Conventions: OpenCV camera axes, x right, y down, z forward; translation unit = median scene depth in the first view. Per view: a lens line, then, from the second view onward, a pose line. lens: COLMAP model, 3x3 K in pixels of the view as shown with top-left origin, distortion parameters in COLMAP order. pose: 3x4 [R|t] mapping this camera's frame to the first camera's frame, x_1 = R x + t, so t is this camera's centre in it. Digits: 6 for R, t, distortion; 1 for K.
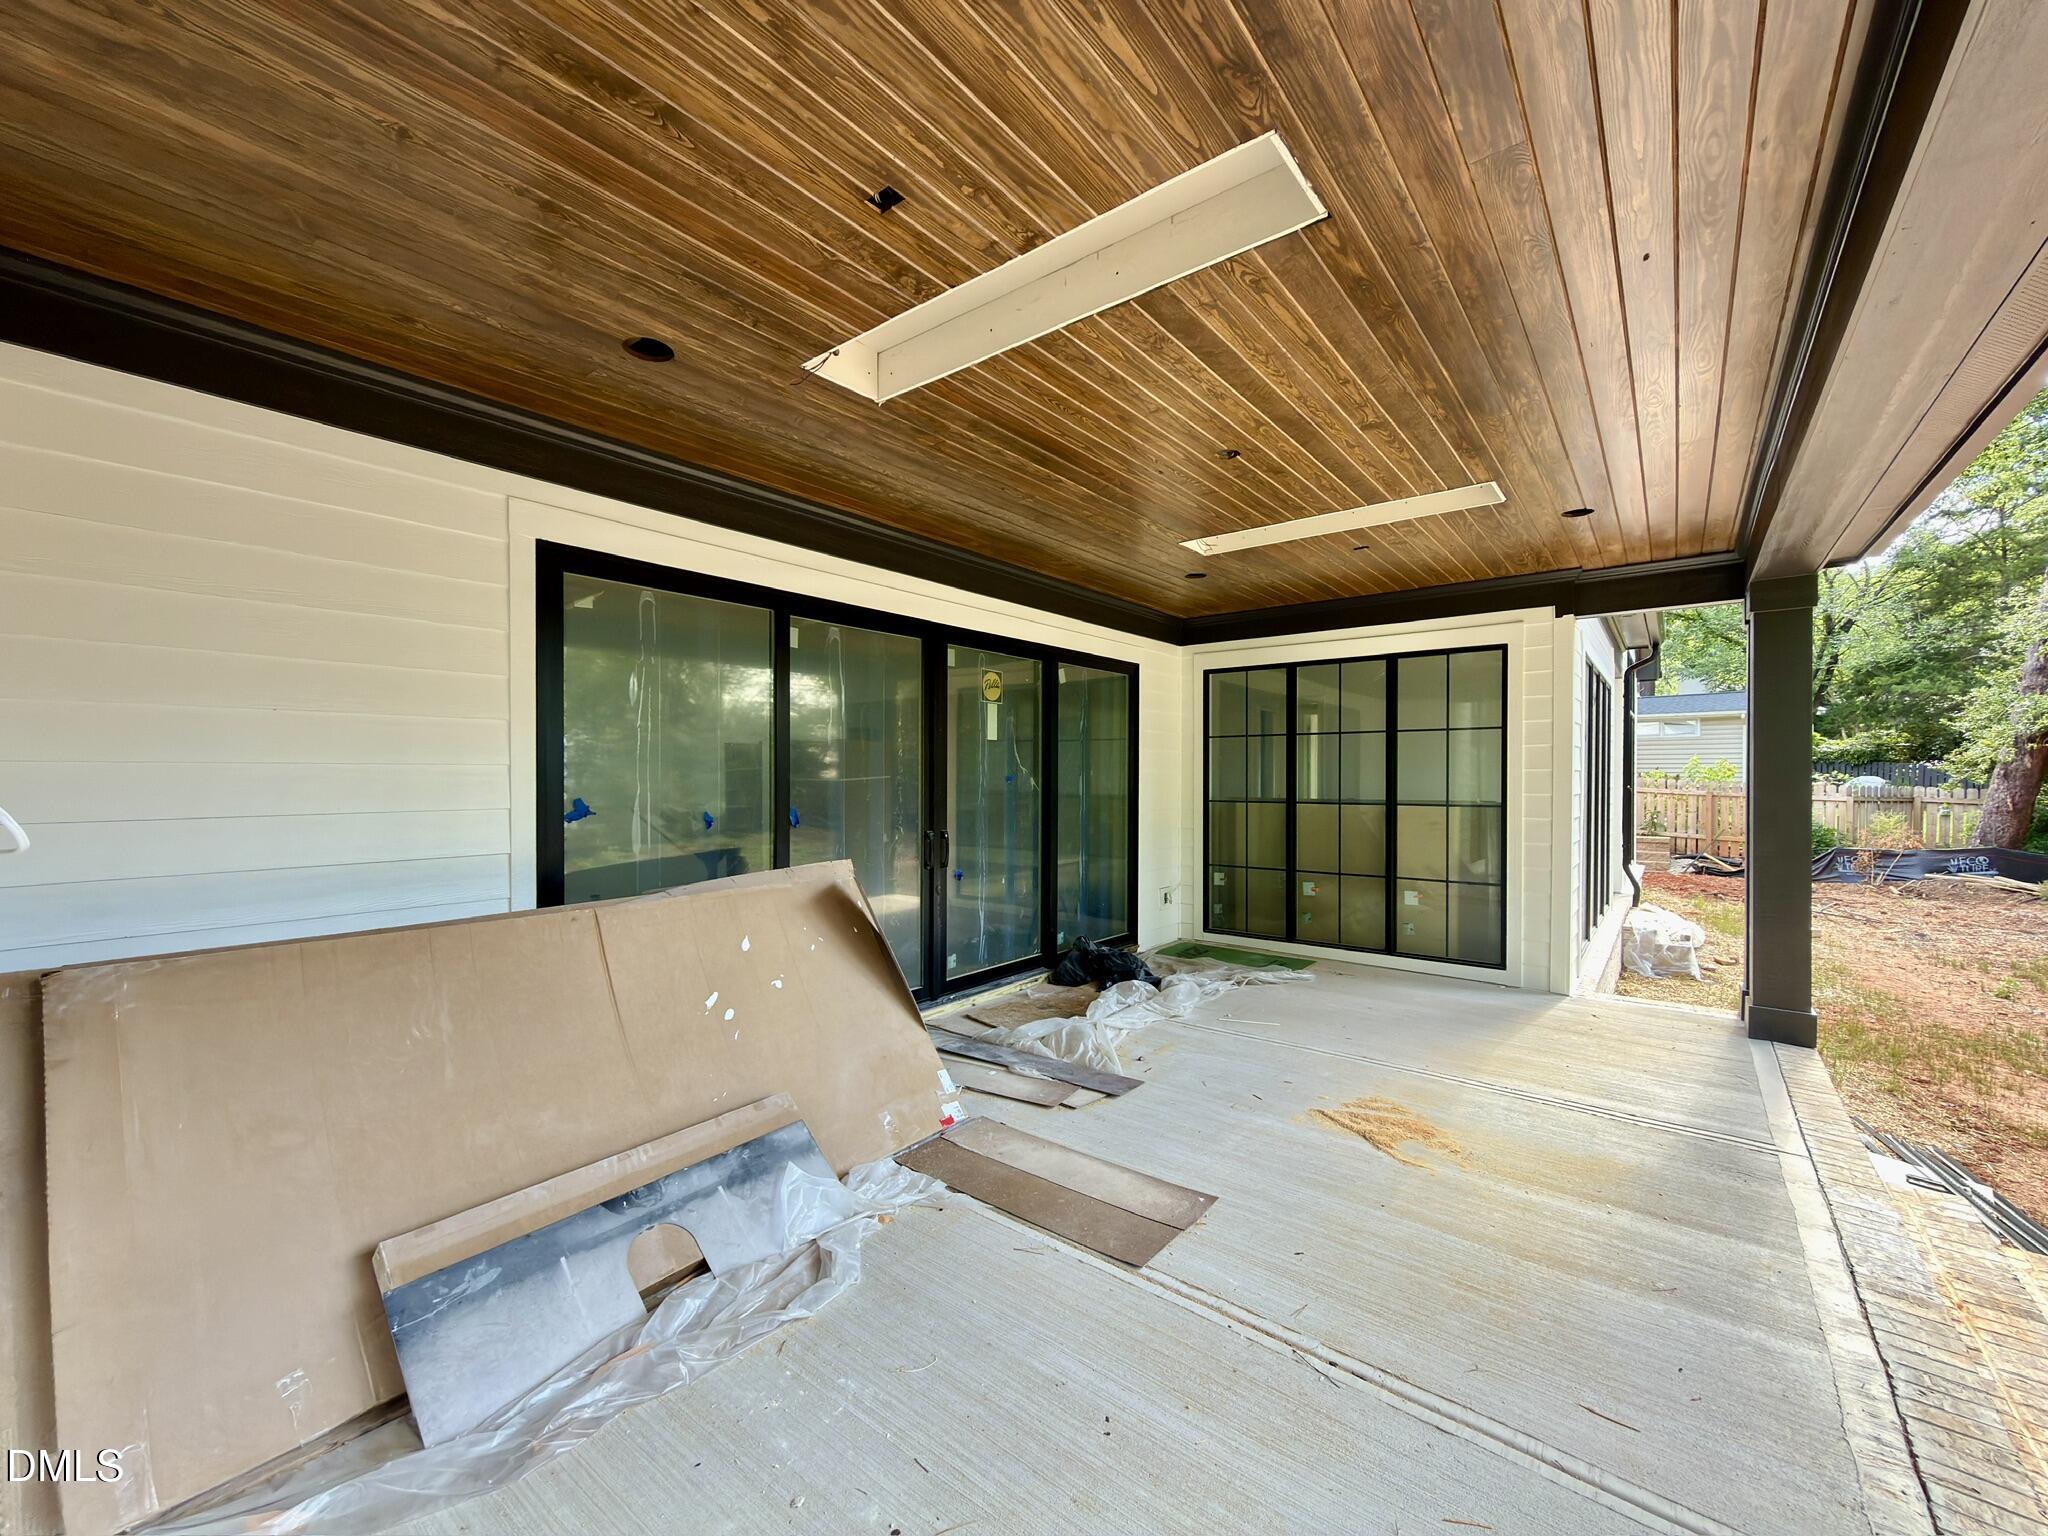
lens RADIAL K [[817.0, 0, 1027.6], [0, 817.0, 779.2], [0, 0, 1]] dist [-0.001761, 0.000113]
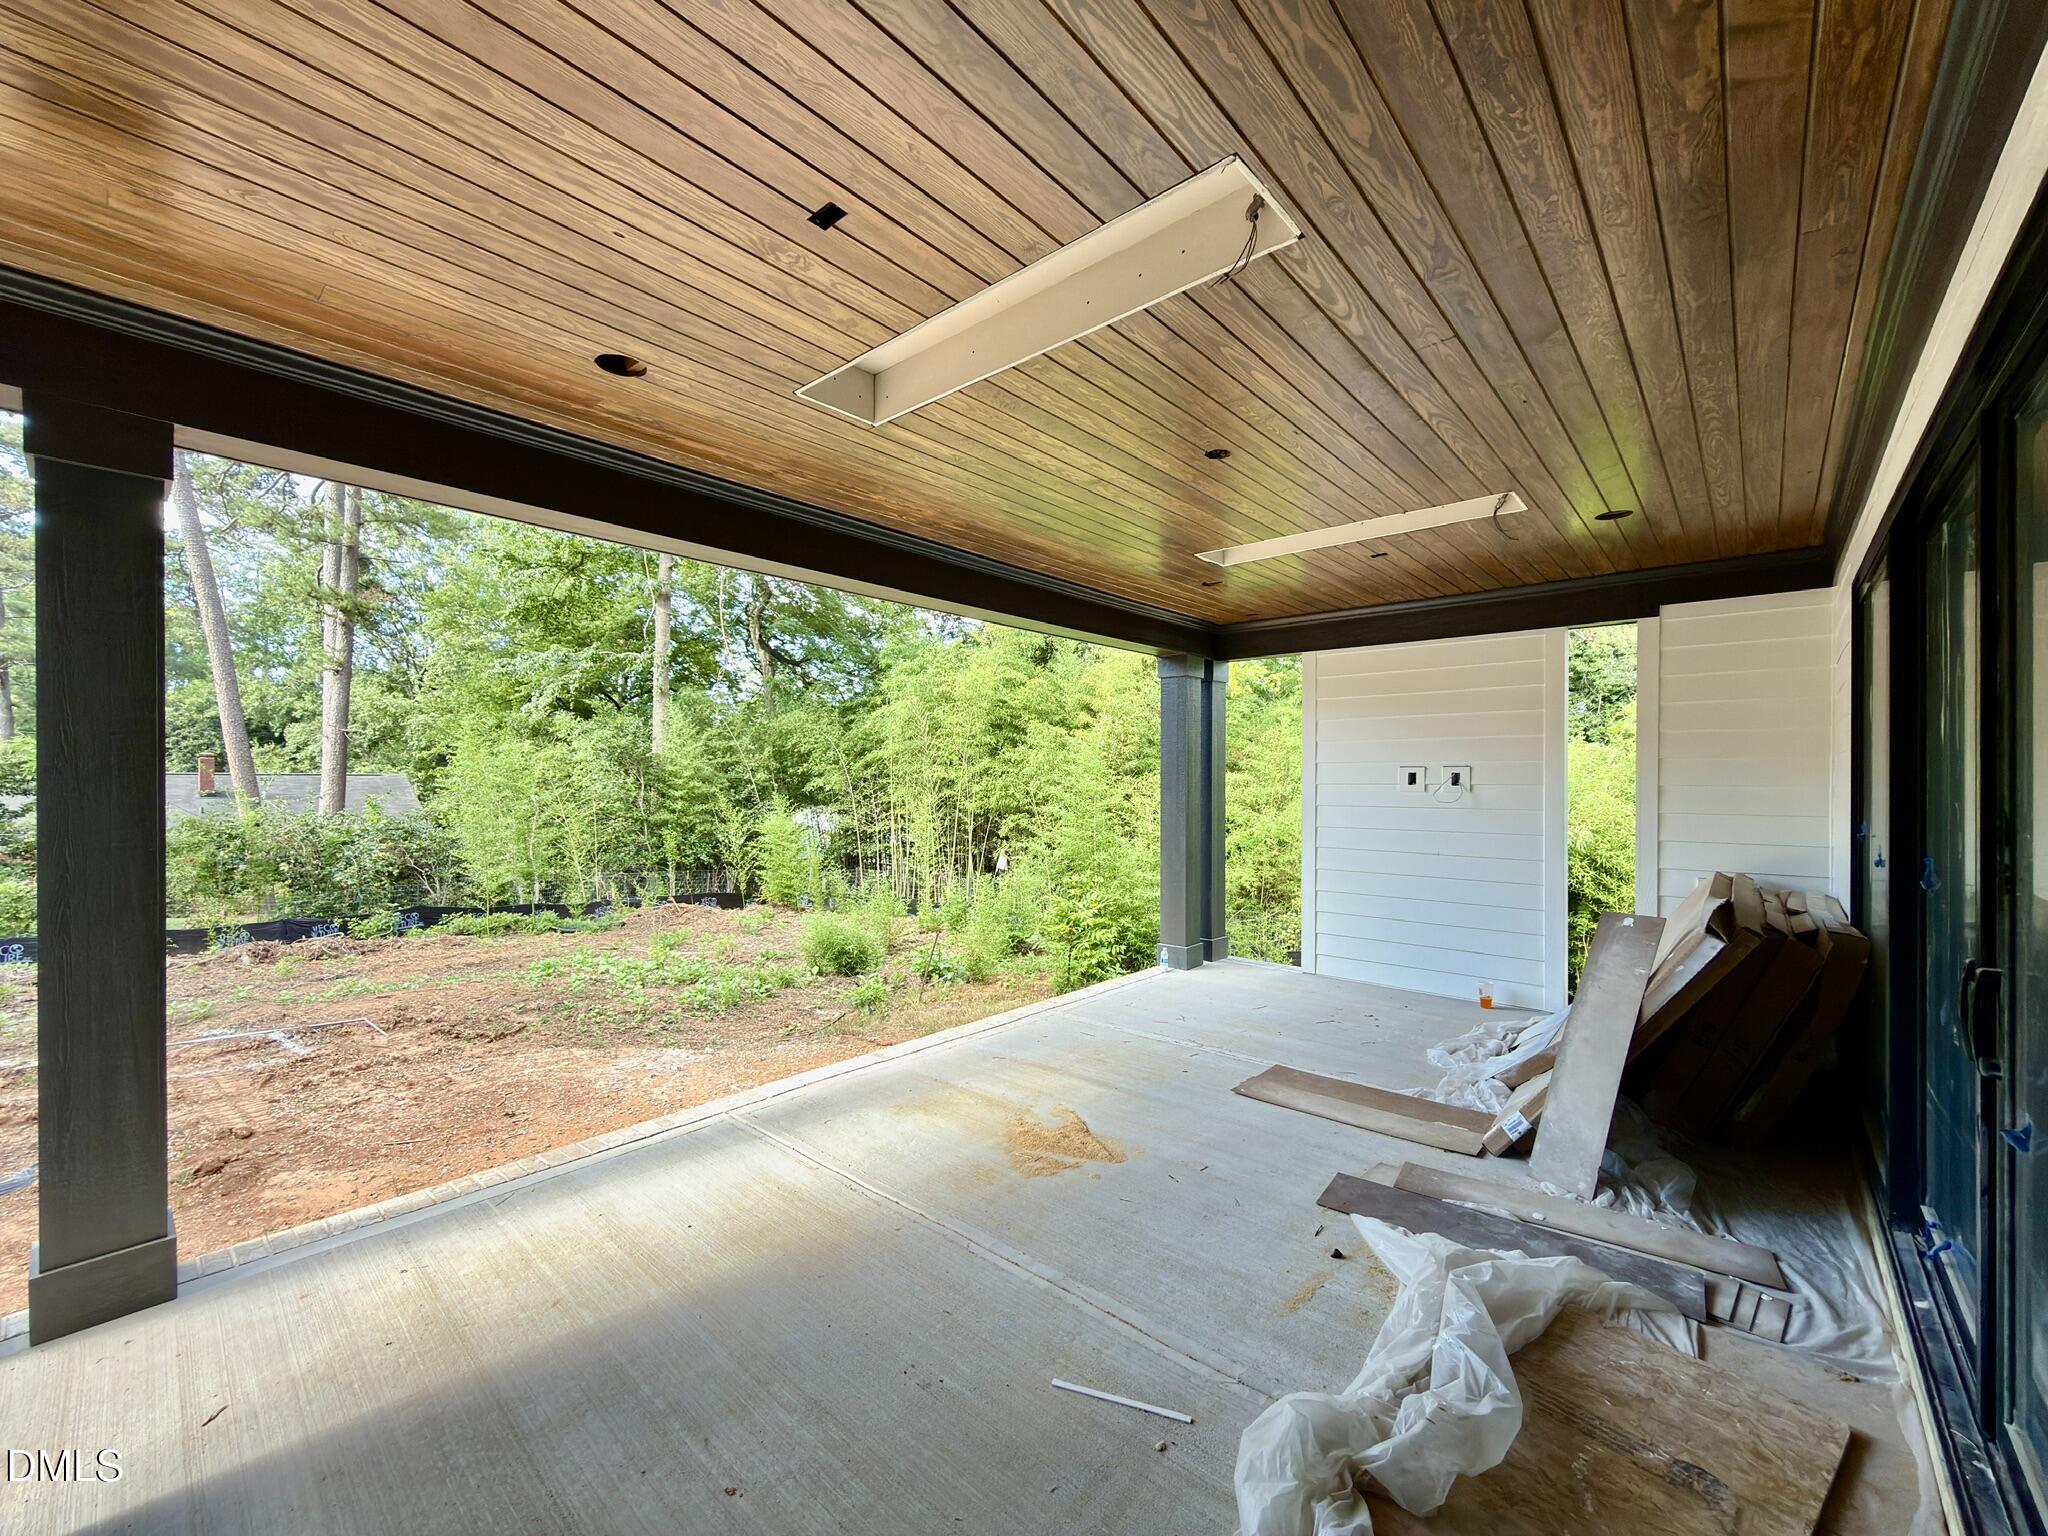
lens RADIAL K [[817.0, 0, 1019.2], [0, 817.0, 775.9], [0, 0, 1]] dist [-0.001761, 0.000113]
pose [[-0.997996, -0.004925, 0.063077, 0.351533], [-0.004890, 0.999988, 0.000713, -0.024442], [-0.063080, 0.000403, -0.998008, 1.667795]]
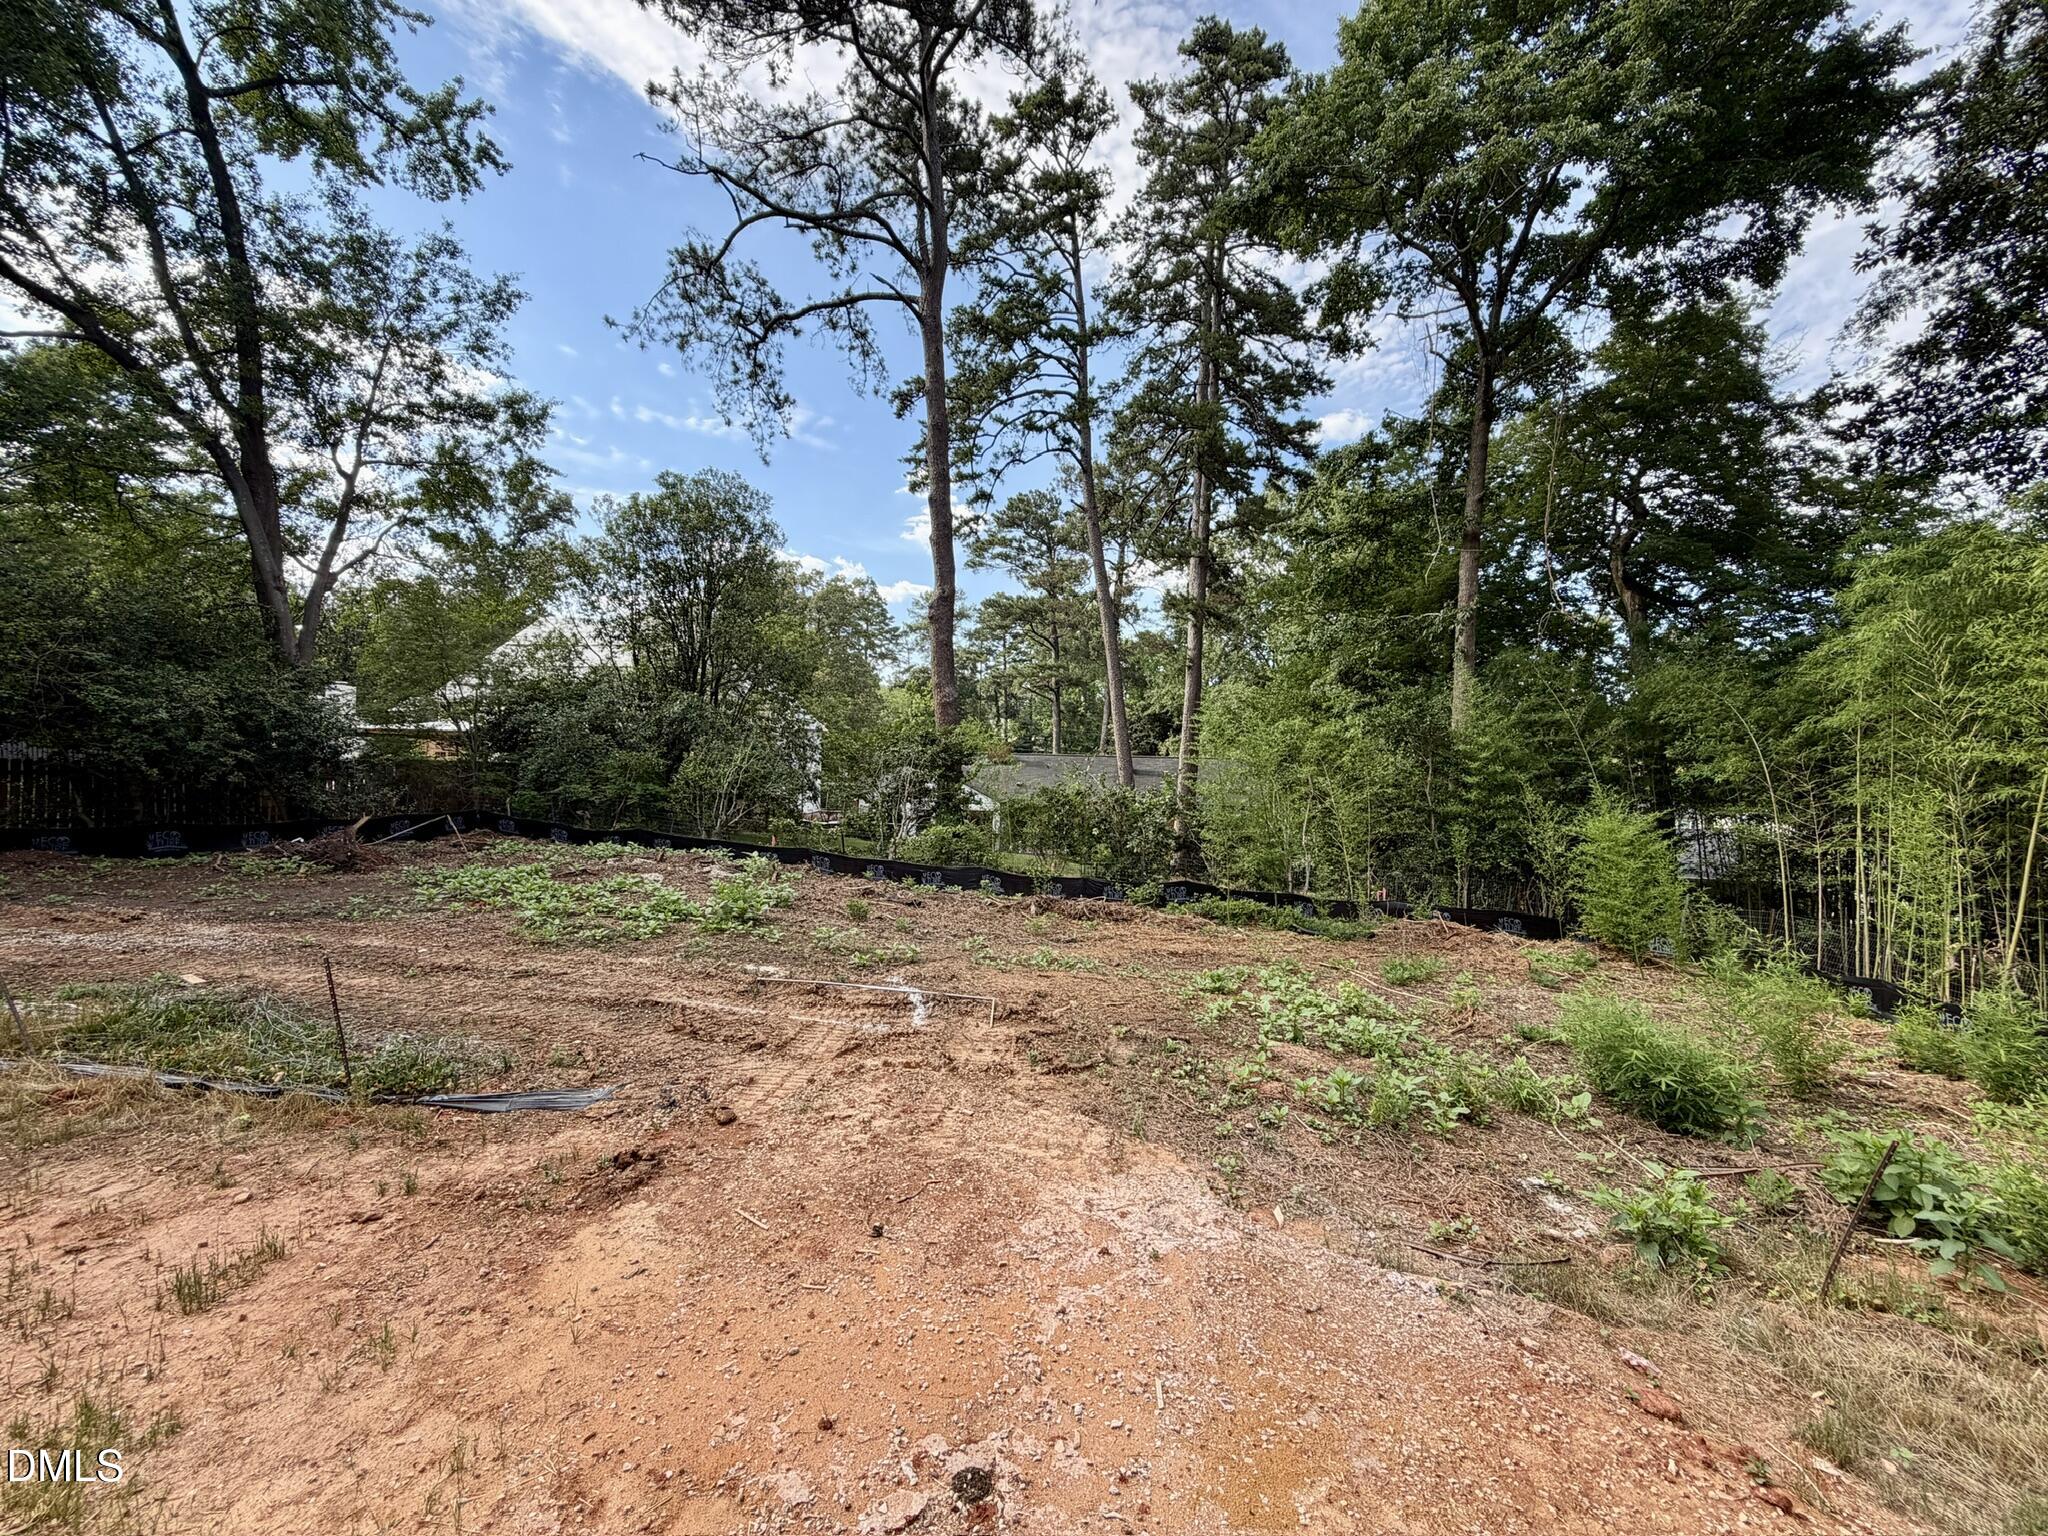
lens RADIAL K [[817.0, 0, 1016.3], [0, 817.0, 773.1], [0, 0, 1]] dist [-0.001761, 0.000113]
pose [[-0.500378, -0.027537, 0.865369, 0.408025], [-0.019040, 0.999602, 0.020799, 0.004552], [-0.865597, -0.006069, -0.500704, 1.089774]]
